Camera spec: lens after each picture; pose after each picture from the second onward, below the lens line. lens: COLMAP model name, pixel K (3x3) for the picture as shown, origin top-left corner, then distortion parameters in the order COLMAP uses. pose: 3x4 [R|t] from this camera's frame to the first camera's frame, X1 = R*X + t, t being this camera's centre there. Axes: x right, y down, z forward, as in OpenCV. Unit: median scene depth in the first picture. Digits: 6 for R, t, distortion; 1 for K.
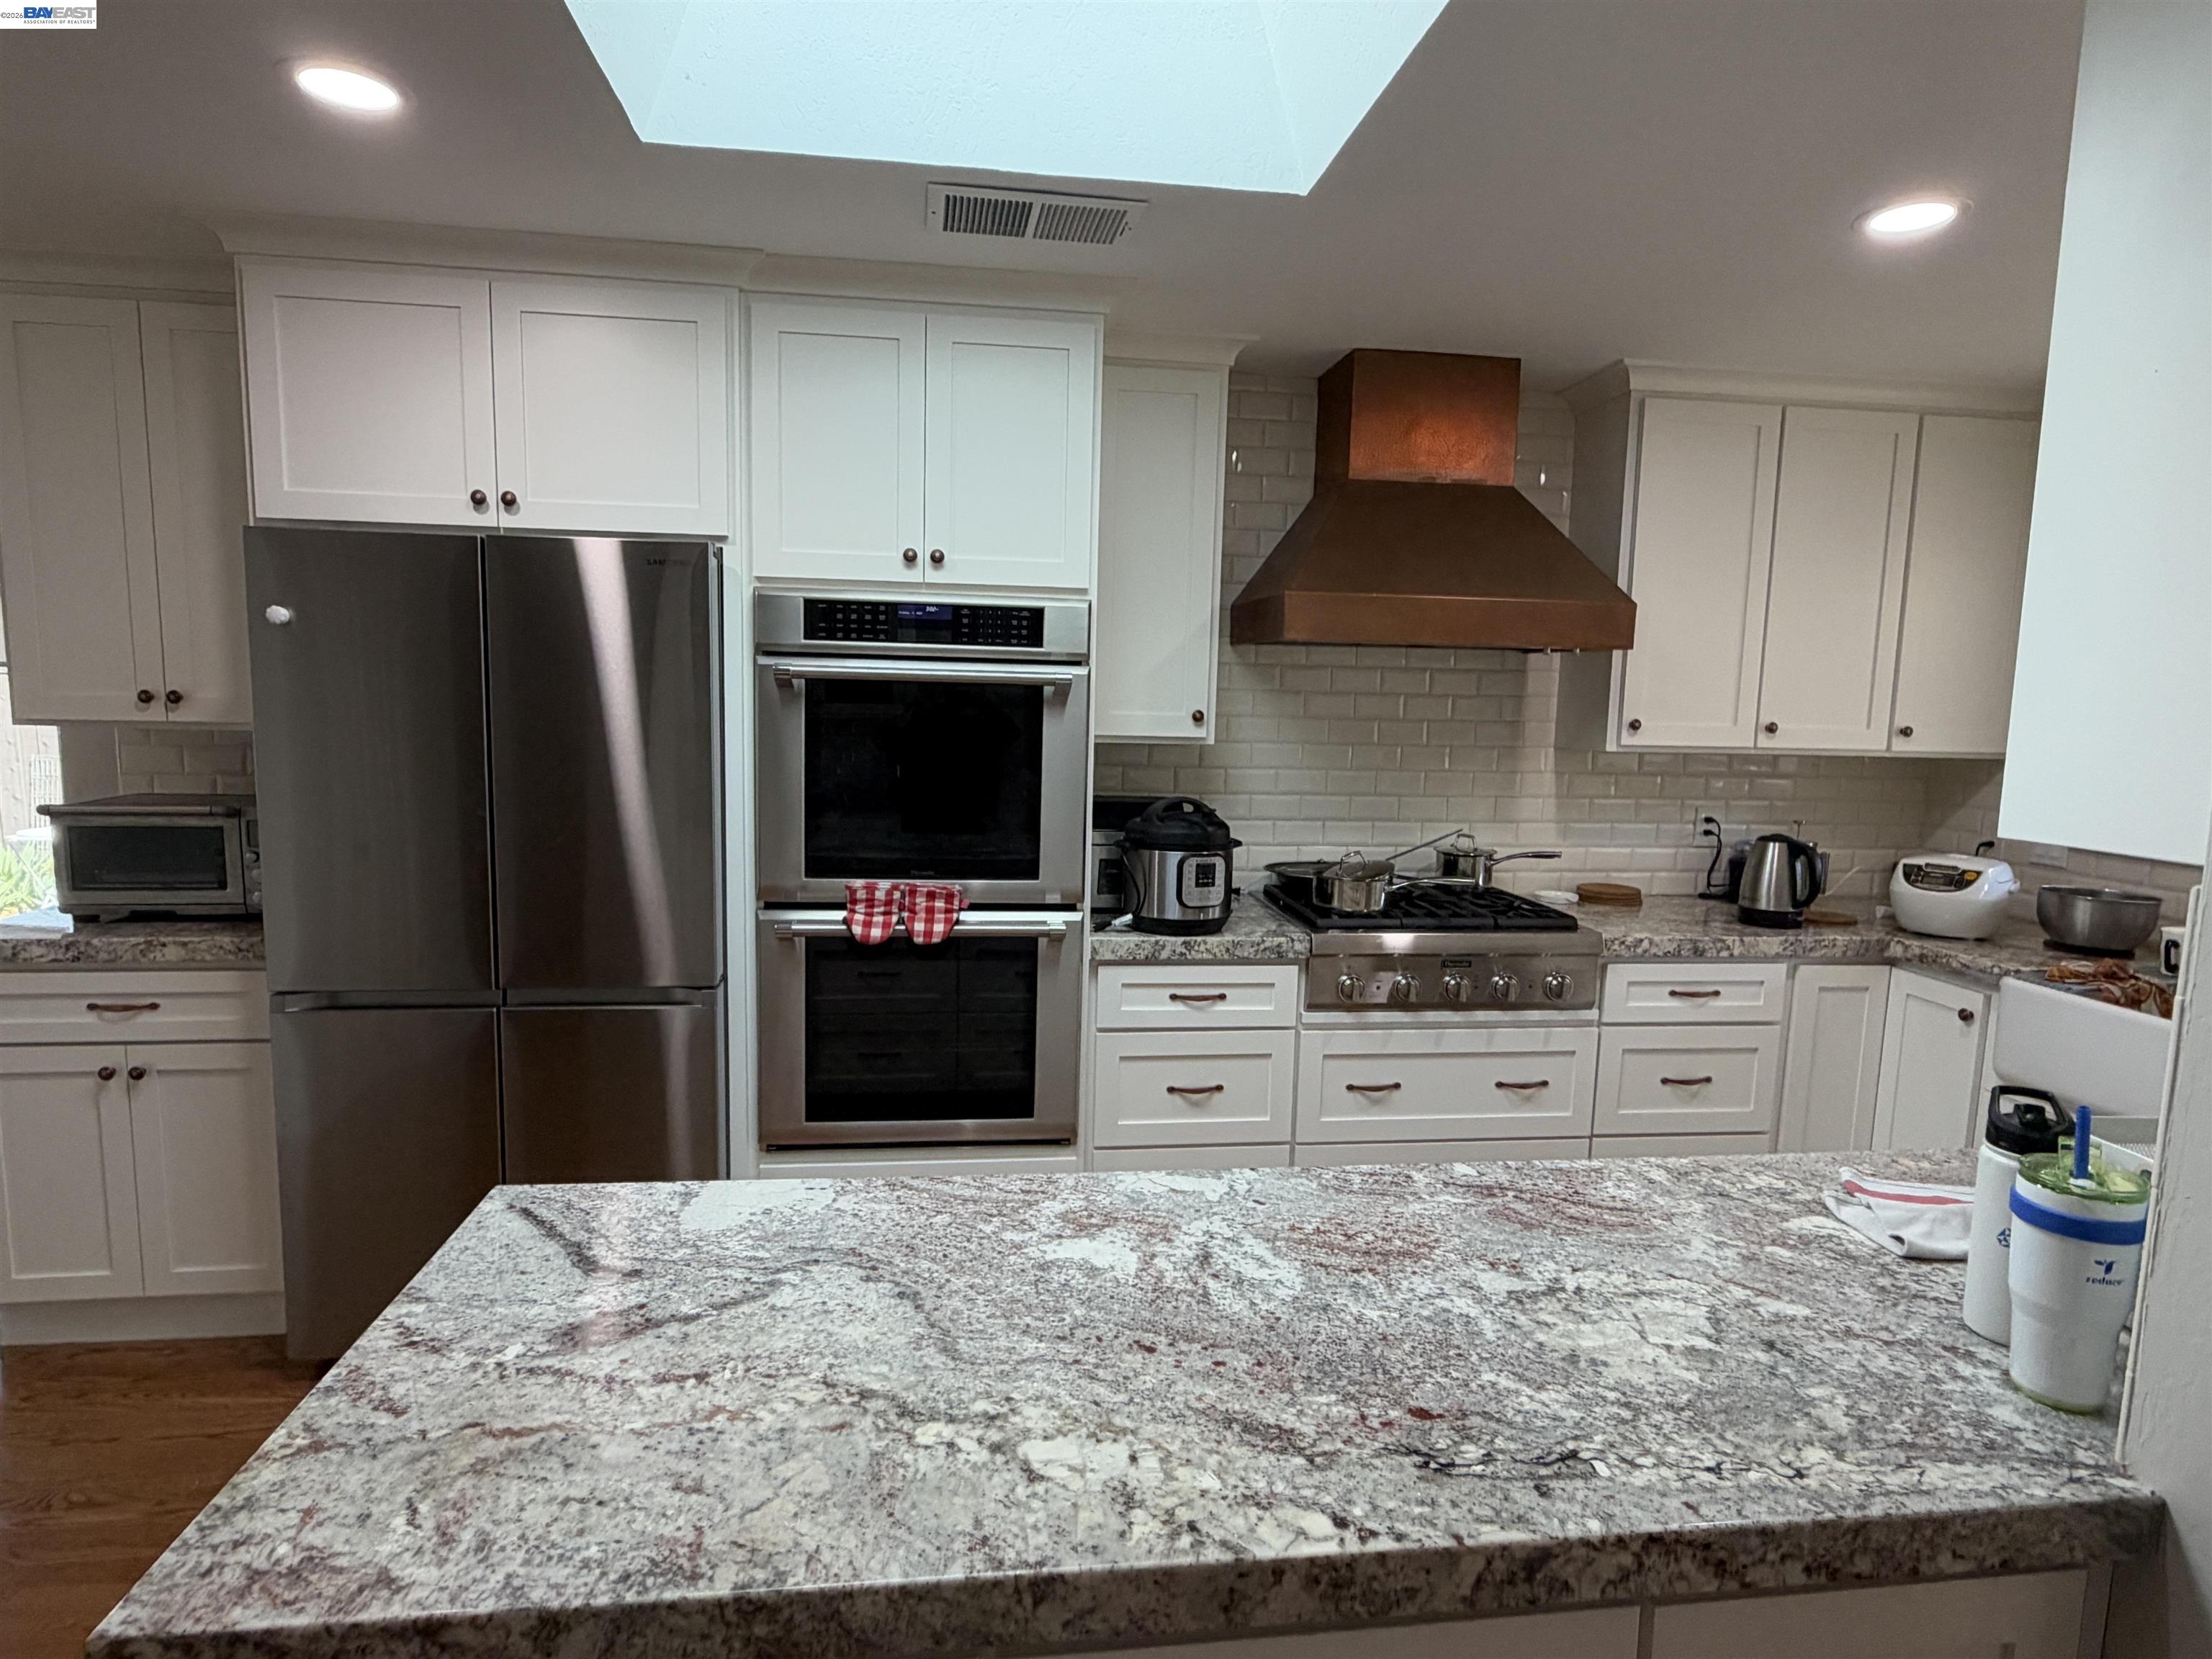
lens RADIAL K [[1217.1, 0, 1106.4], [0, 1217.1, 832.8], [0, 0, 1]] dist [0.000333, 0.000602]
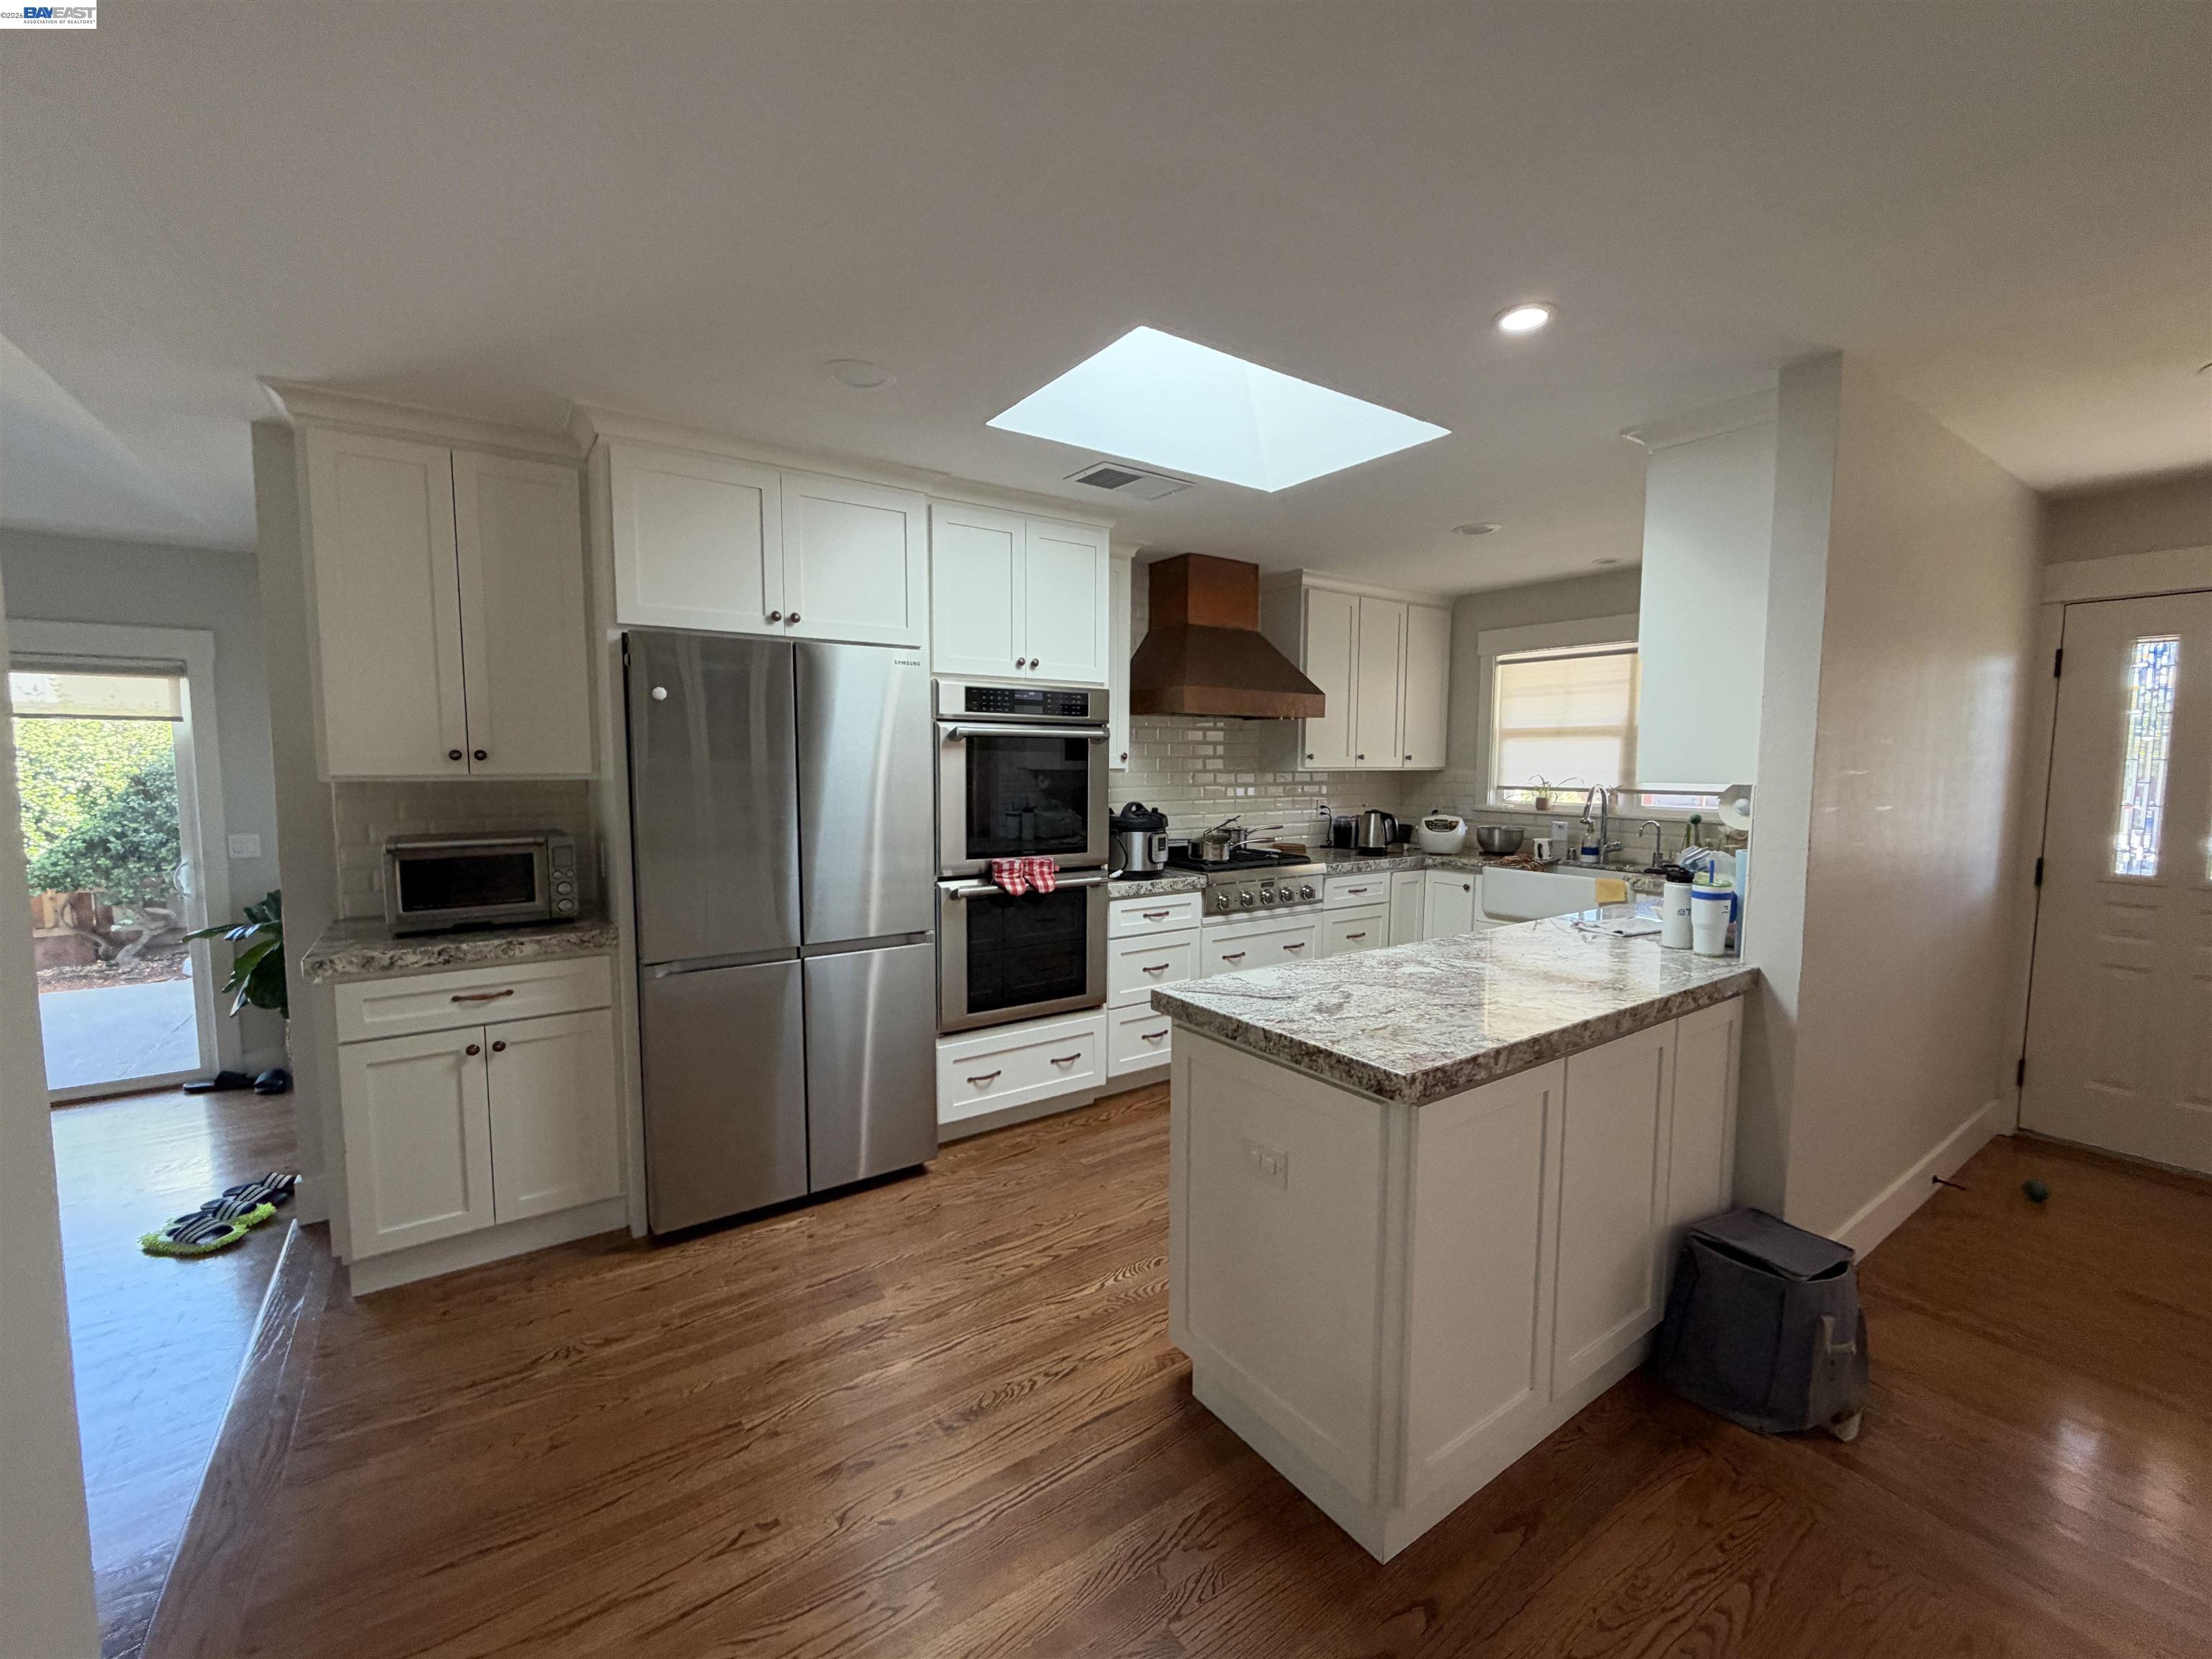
lens RADIAL K [[897.6, 0, 1103.9], [0, 897.6, 829.9], [0, 0, 1]] dist [0.002540, 0.000114]
pose [[0.889863, -0.057002, 0.452653, -0.611147], [0.069171, 0.997551, -0.010361, 0.022429], [-0.450954, 0.040530, 0.891626, -0.136772]]
